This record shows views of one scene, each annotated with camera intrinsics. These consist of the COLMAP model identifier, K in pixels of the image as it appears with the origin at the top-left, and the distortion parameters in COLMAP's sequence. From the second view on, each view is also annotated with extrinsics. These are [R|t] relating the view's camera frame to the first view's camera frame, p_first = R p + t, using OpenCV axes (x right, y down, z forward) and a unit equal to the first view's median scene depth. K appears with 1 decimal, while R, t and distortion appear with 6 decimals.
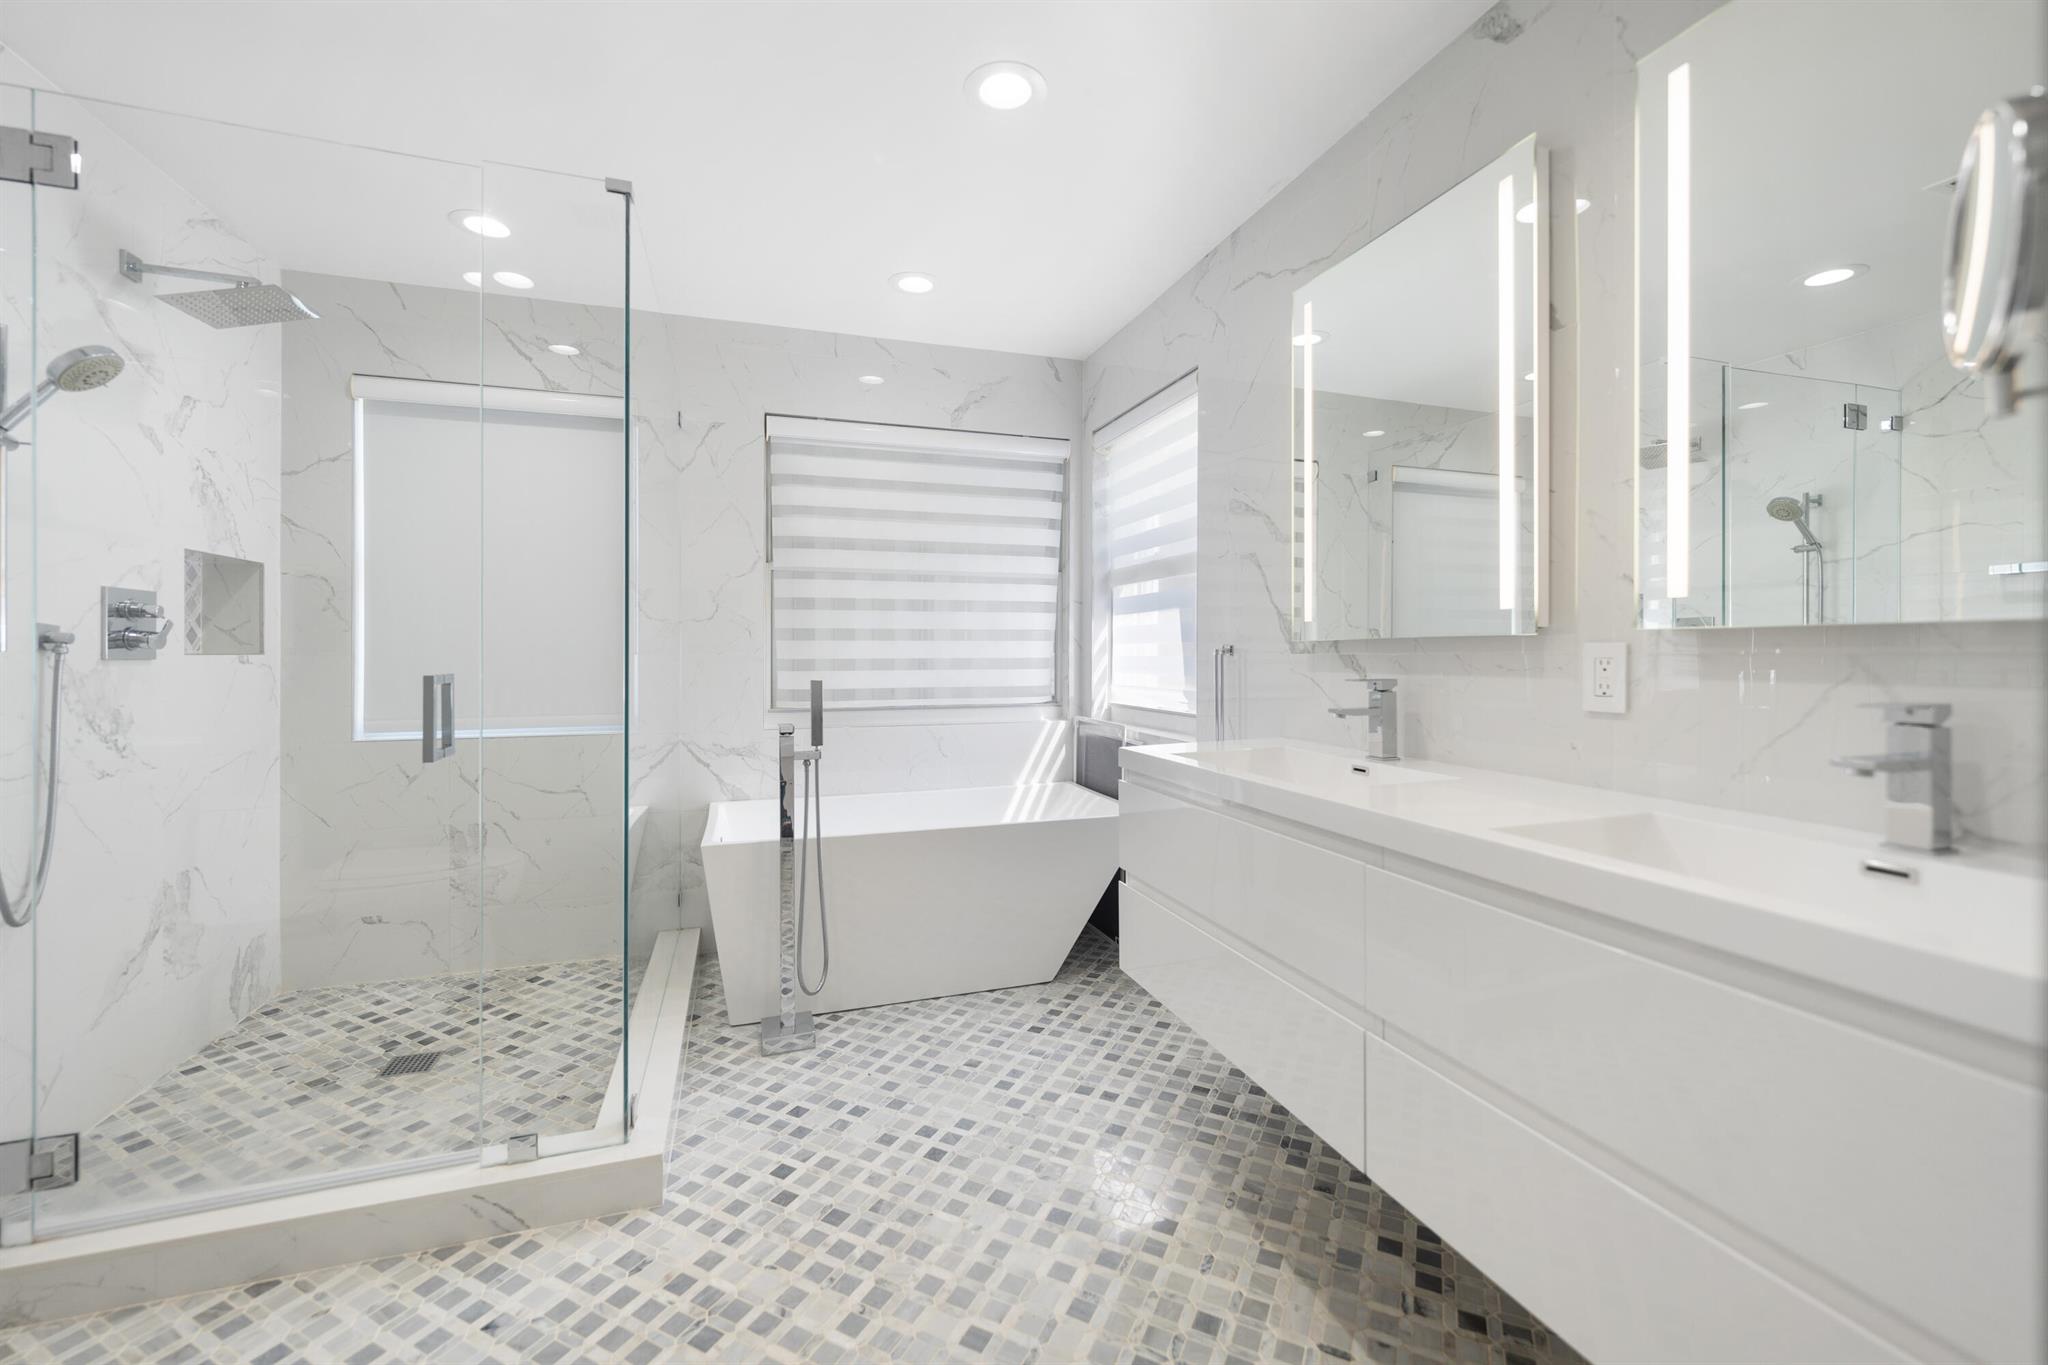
lens RADIAL K [[831.2, 0, 1013.8], [0, 831.2, 675.6], [0, 0, 1]] dist [0.002526, -0.001460]
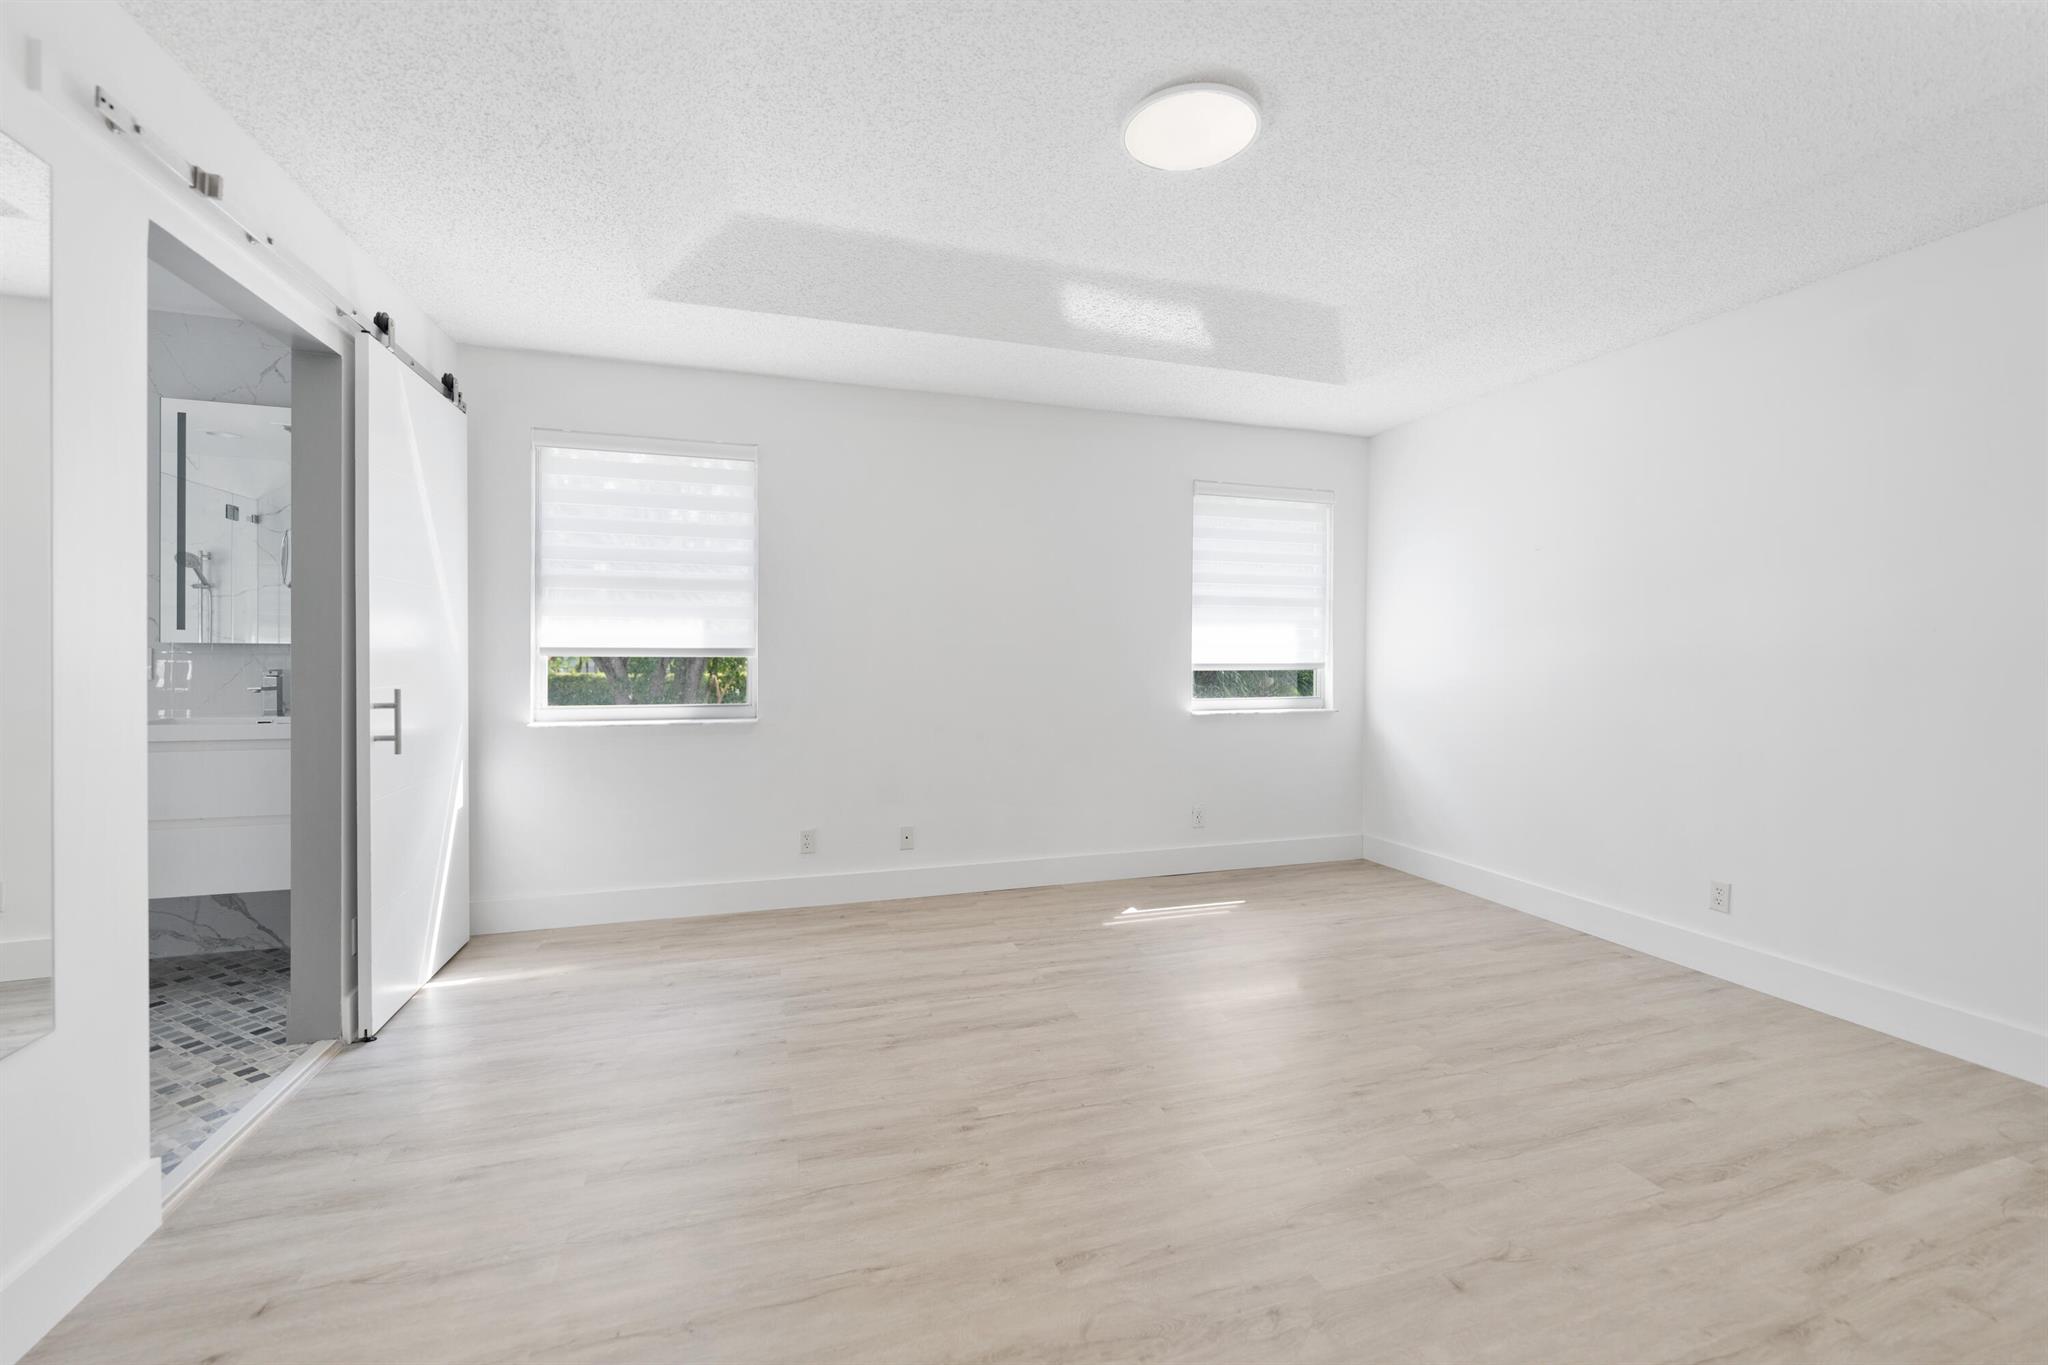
lens RADIAL K [[831.2, 0, 1003.1], [0, 831.2, 674.7], [0, 0, 1]] dist [0.002526, -0.001460]
pose [[0.022969, -0.011668, 0.999668, -0.541536], [0.019112, 0.999754, 0.011230, 0.015962], [-0.999553, 0.018848, 0.023186, -0.498280]]
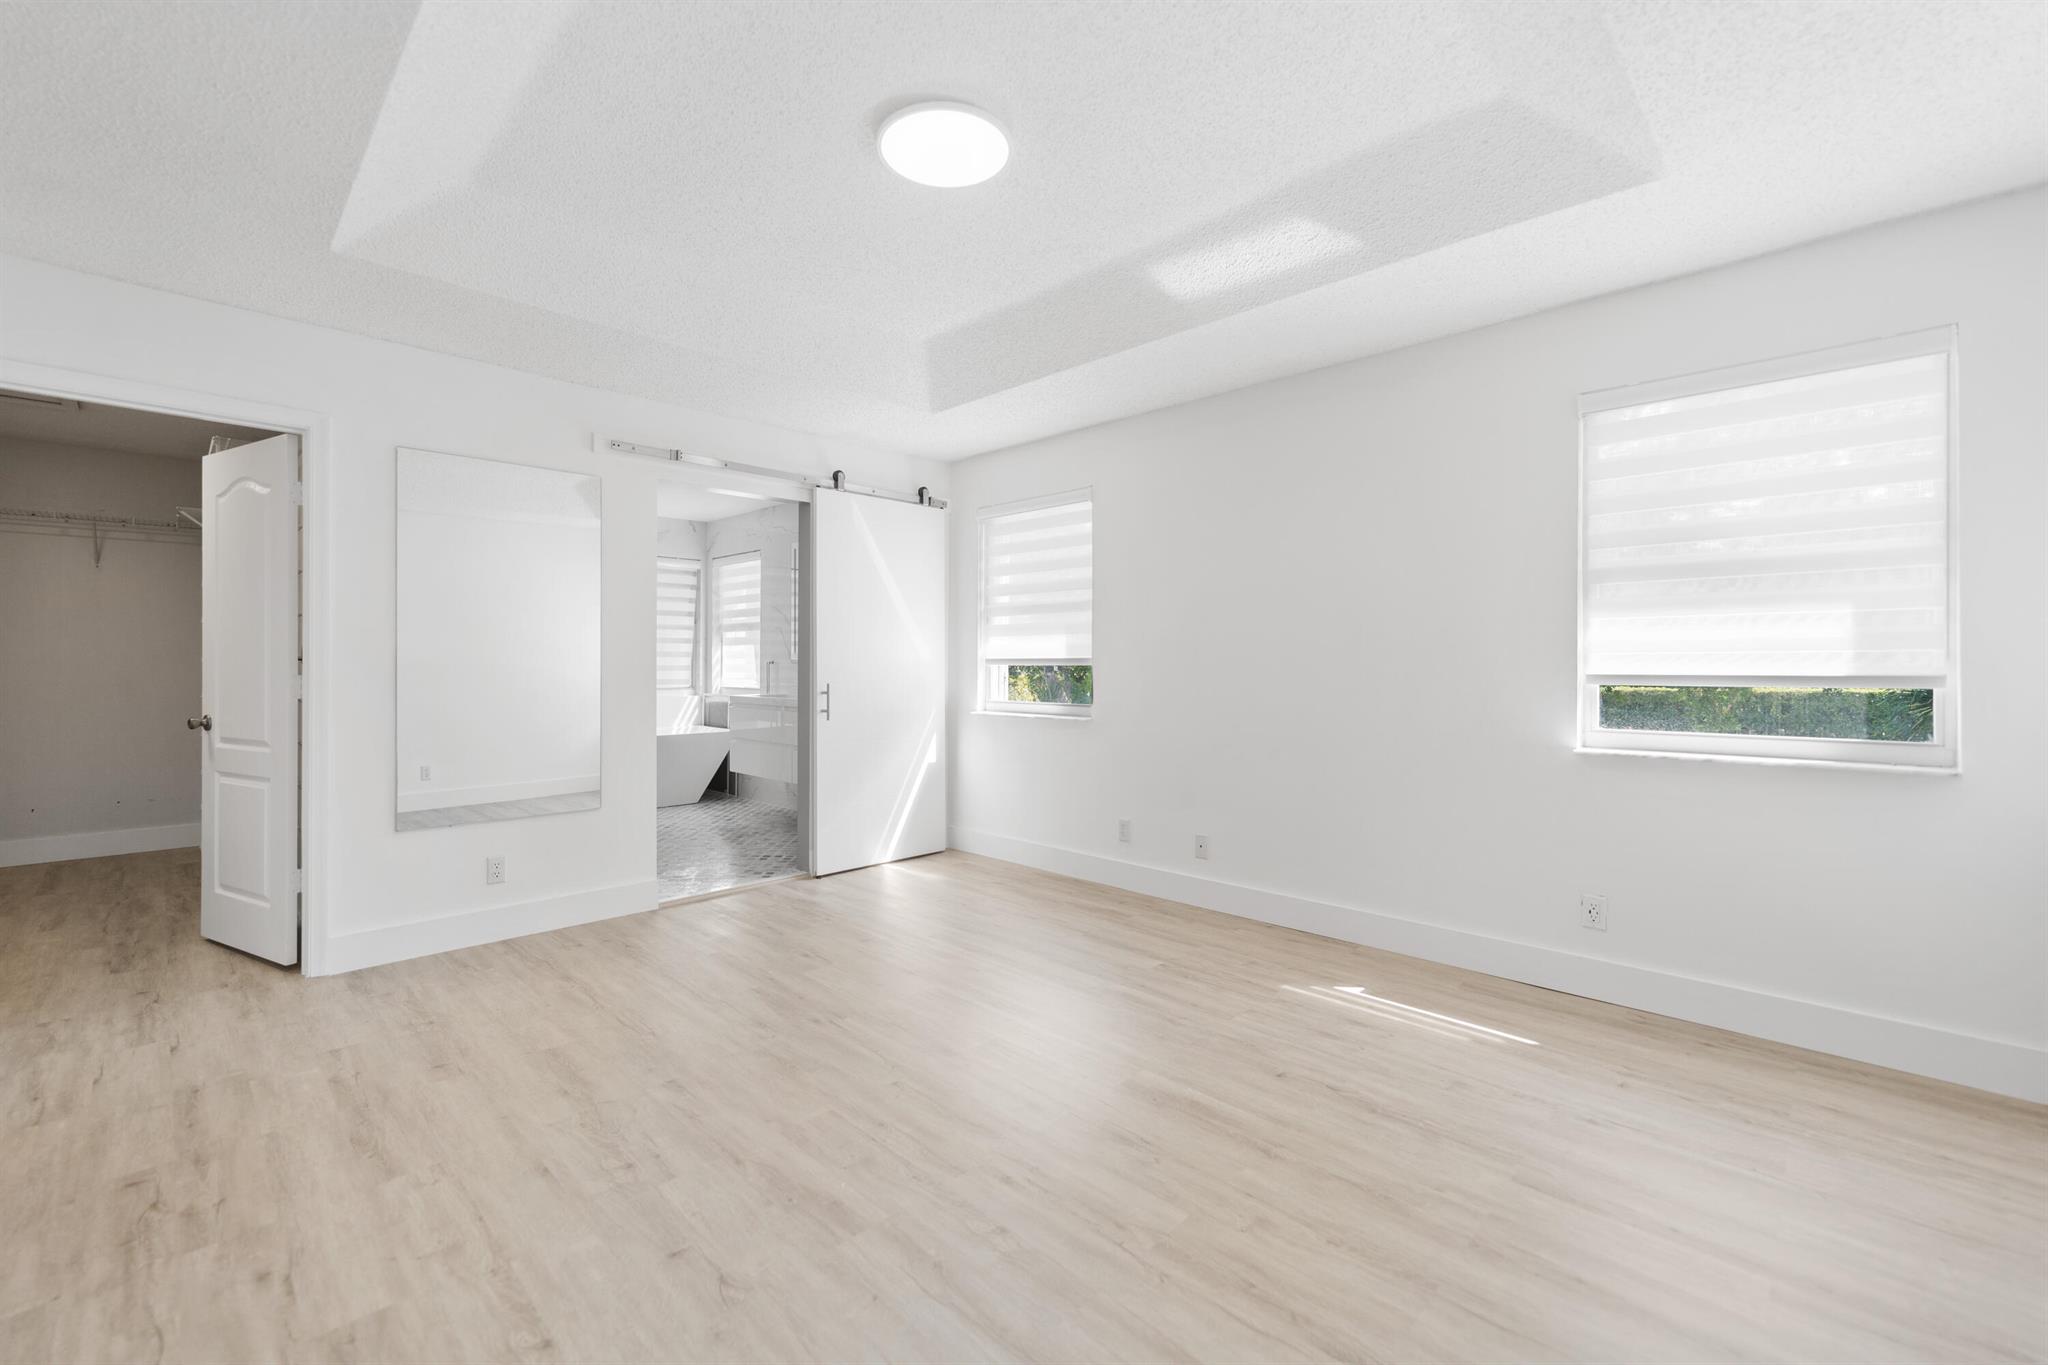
lens RADIAL K [[831.2, 0, 1039.1], [0, 831.2, 678.4], [0, 0, 1]] dist [0.002526, -0.001460]
pose [[0.888088, 0.004806, 0.459649, -0.135910], [-0.000257, 0.999950, -0.009959, 0.031079], [-0.459674, 0.008726, 0.888045, -1.230355]]
